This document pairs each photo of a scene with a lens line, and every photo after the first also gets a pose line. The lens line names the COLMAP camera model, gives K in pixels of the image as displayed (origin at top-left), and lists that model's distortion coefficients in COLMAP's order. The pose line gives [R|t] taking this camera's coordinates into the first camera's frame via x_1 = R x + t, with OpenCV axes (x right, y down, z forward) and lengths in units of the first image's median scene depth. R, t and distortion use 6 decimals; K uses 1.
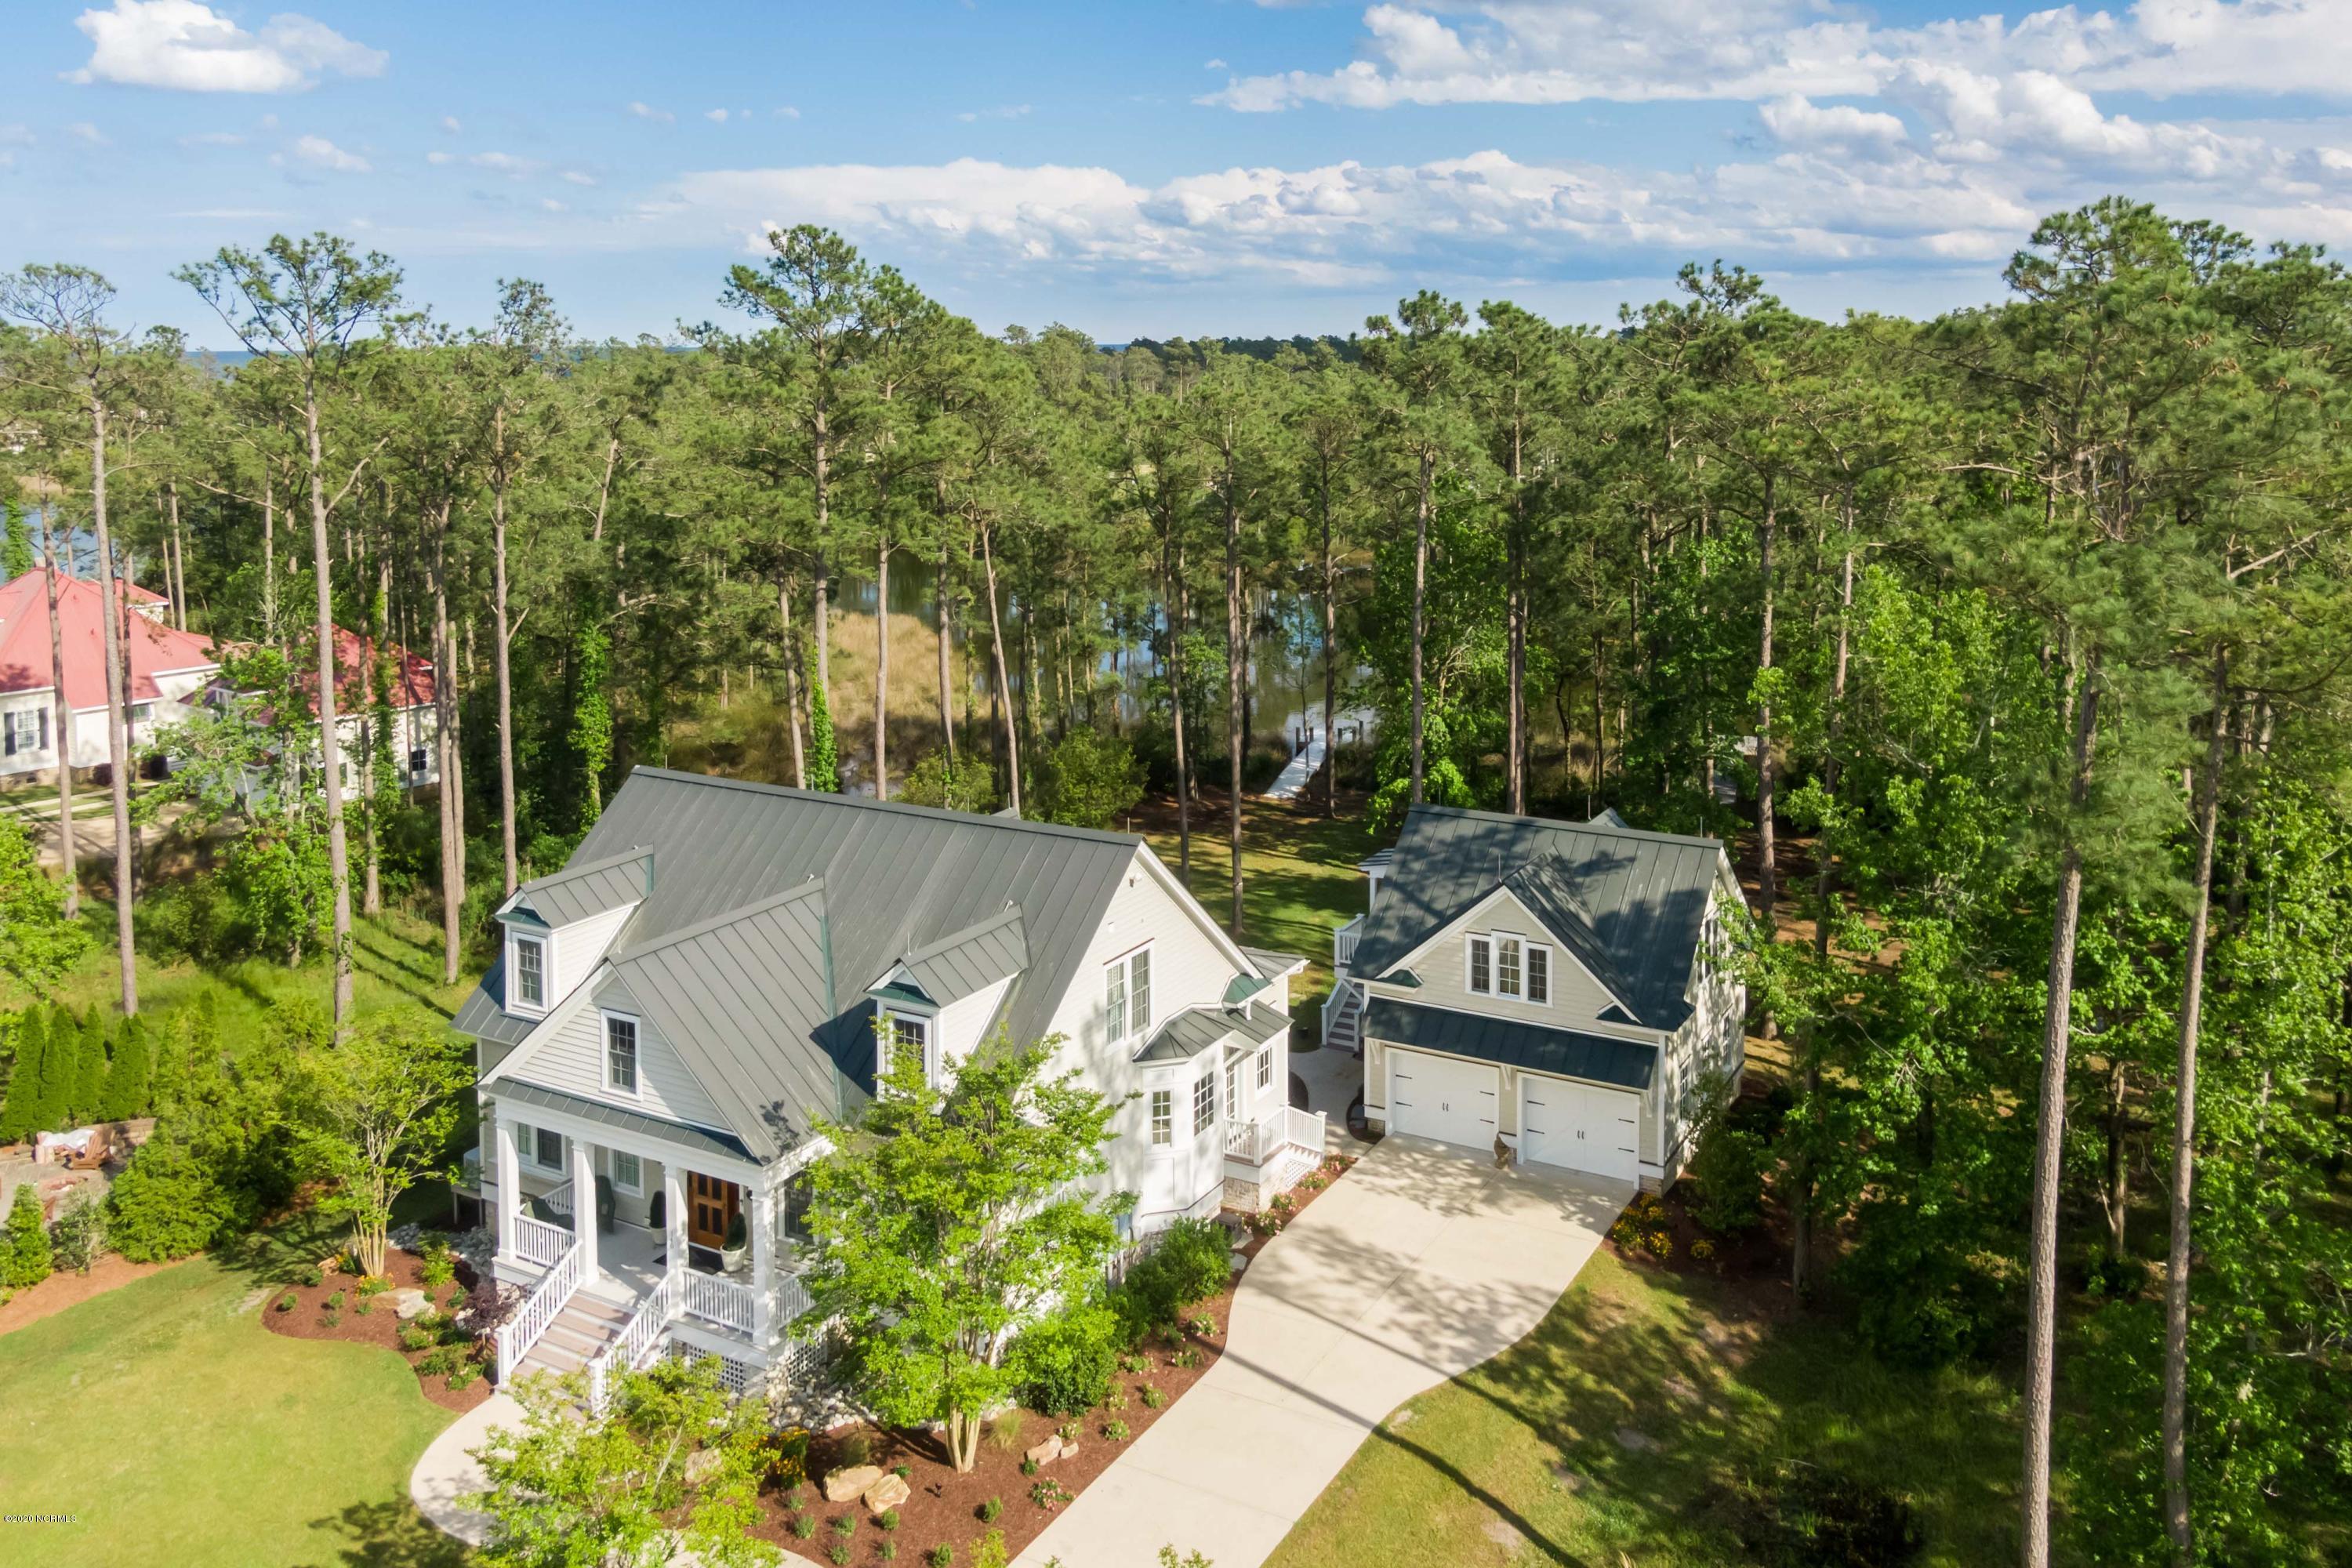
lens RADIAL K [[1919.7, 0, 1145.8], [0, 1919.7, 588.7], [0, 0, 1]] dist [-0.032769, 0.005140]
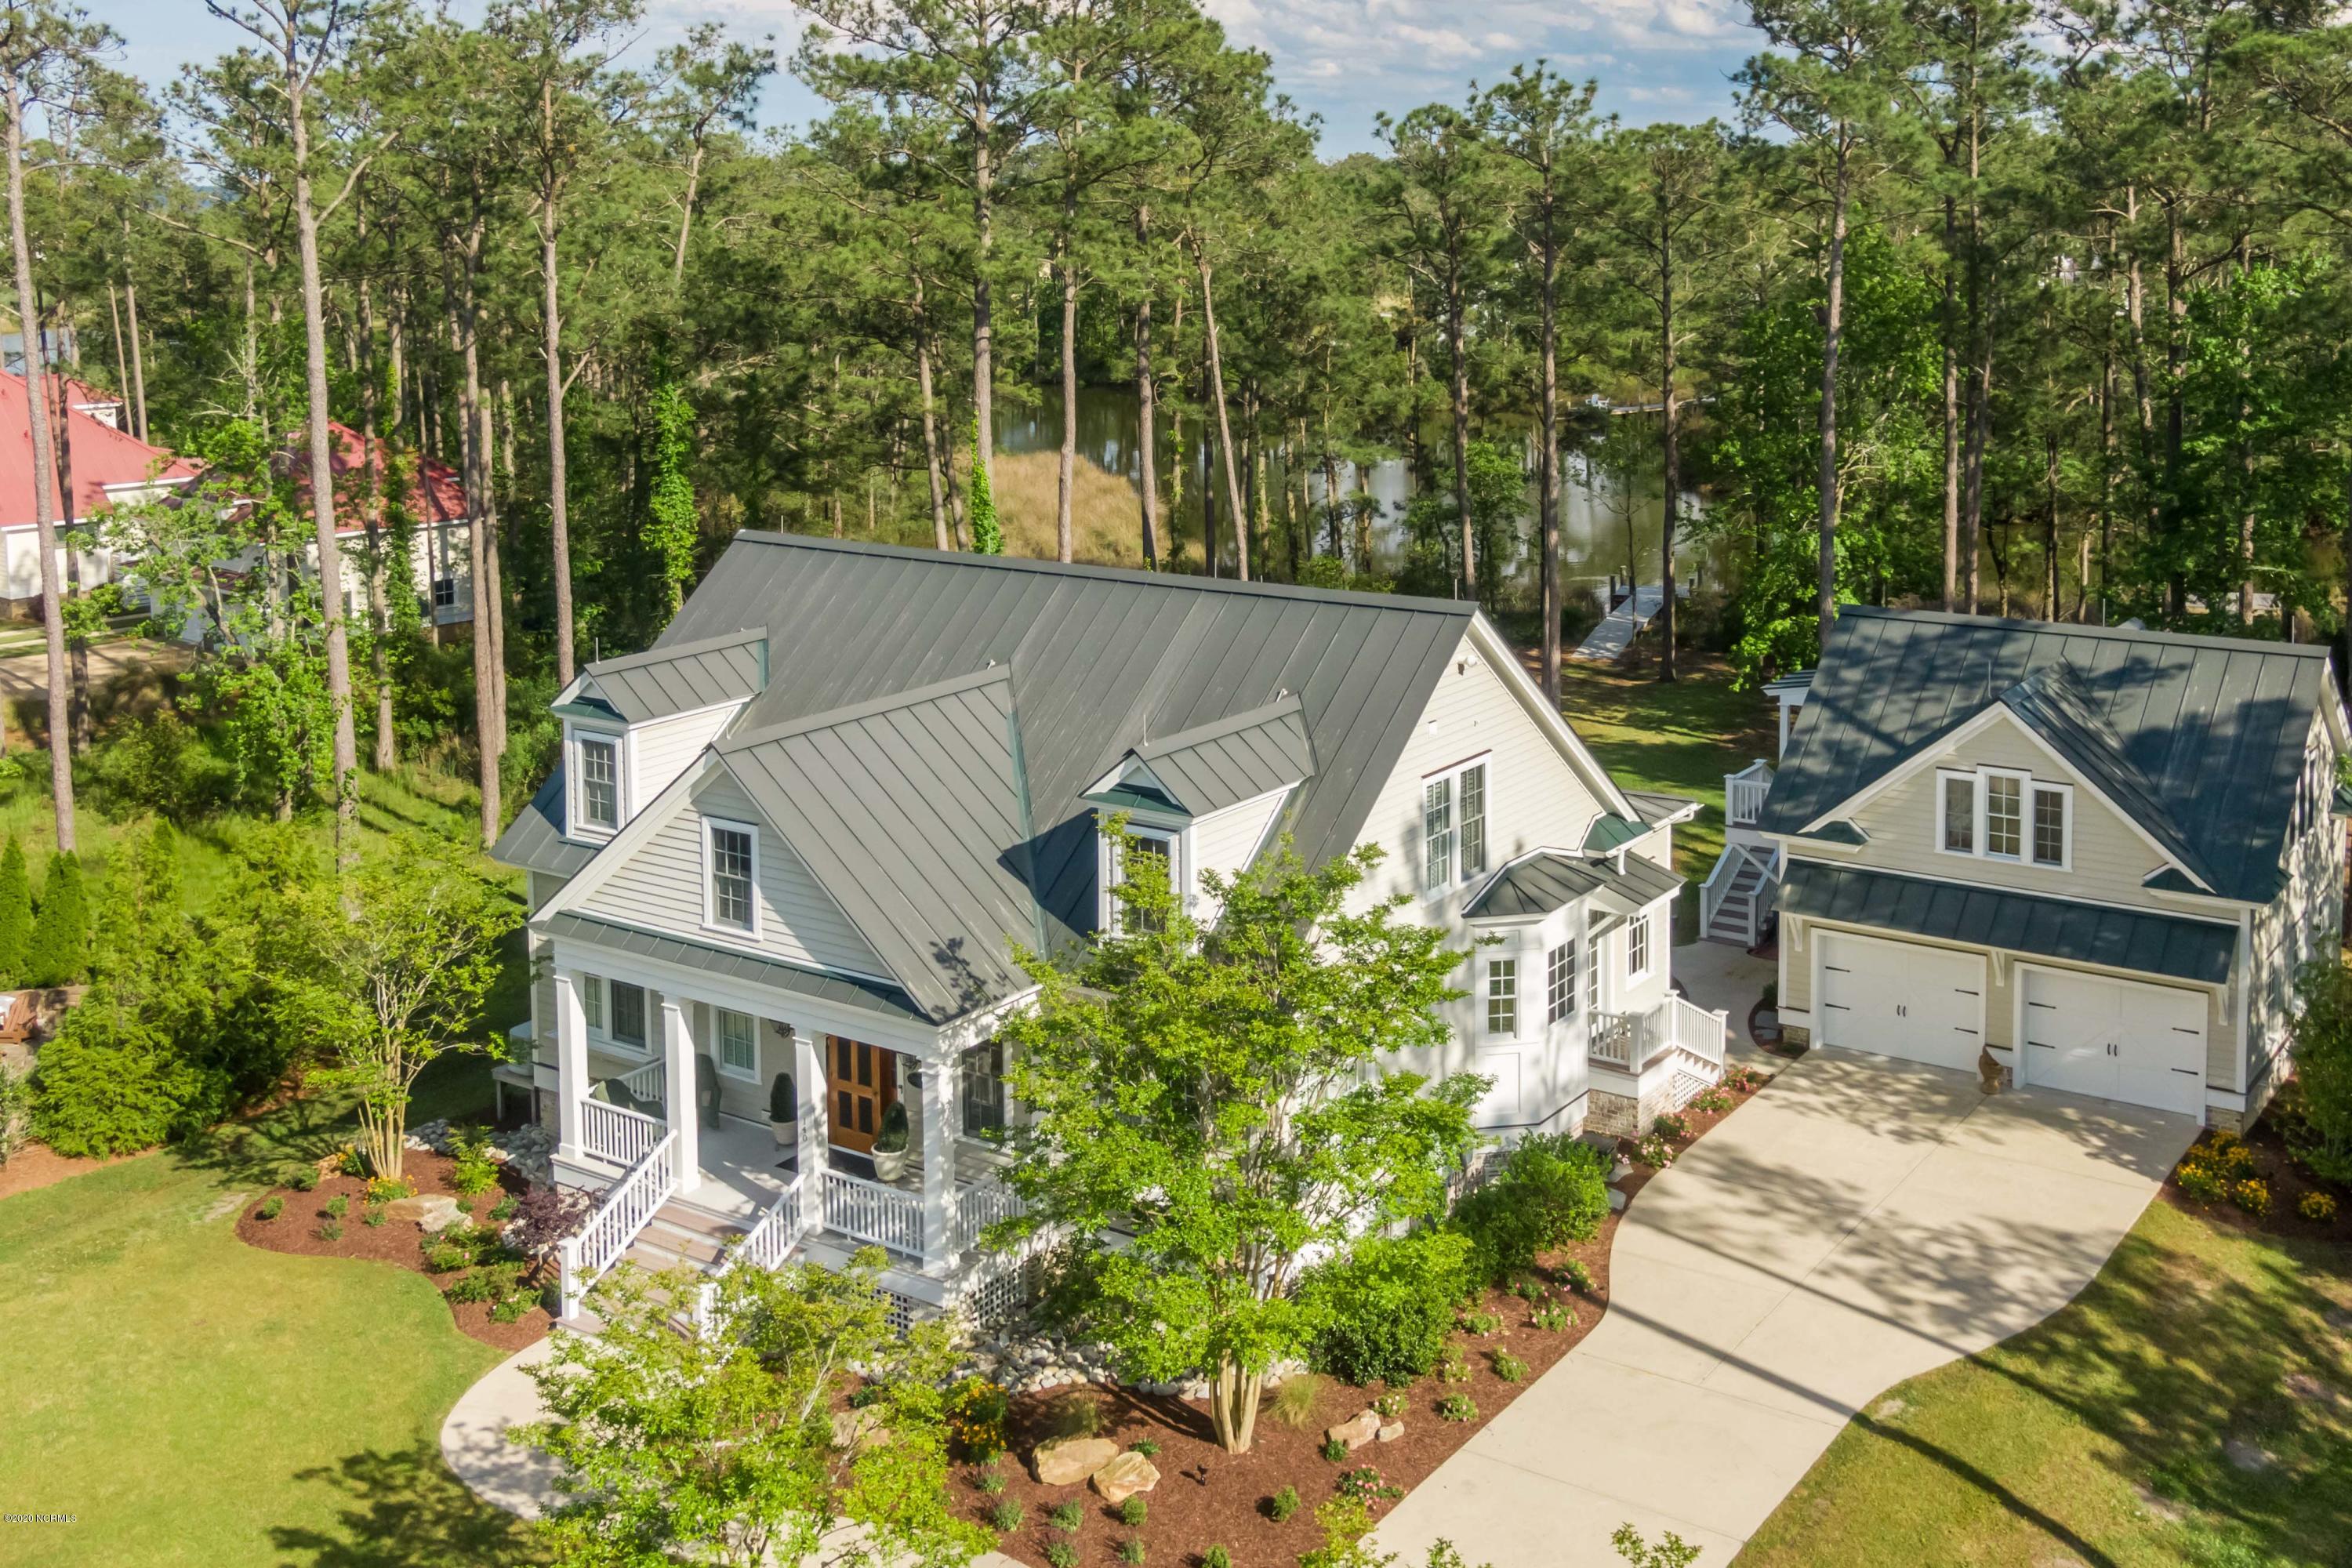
lens RADIAL K [[2422.2, 0, 1176.0], [0, 2422.2, 784.0], [0, 0, 1]] dist [-0.006848, -0.037380]
pose [[0.997199, 0.030651, -0.068232, -0.051538], [-0.022129, 0.992243, 0.122331, 0.095399], [0.071452, -0.120479, 0.990141, 0.135261]]
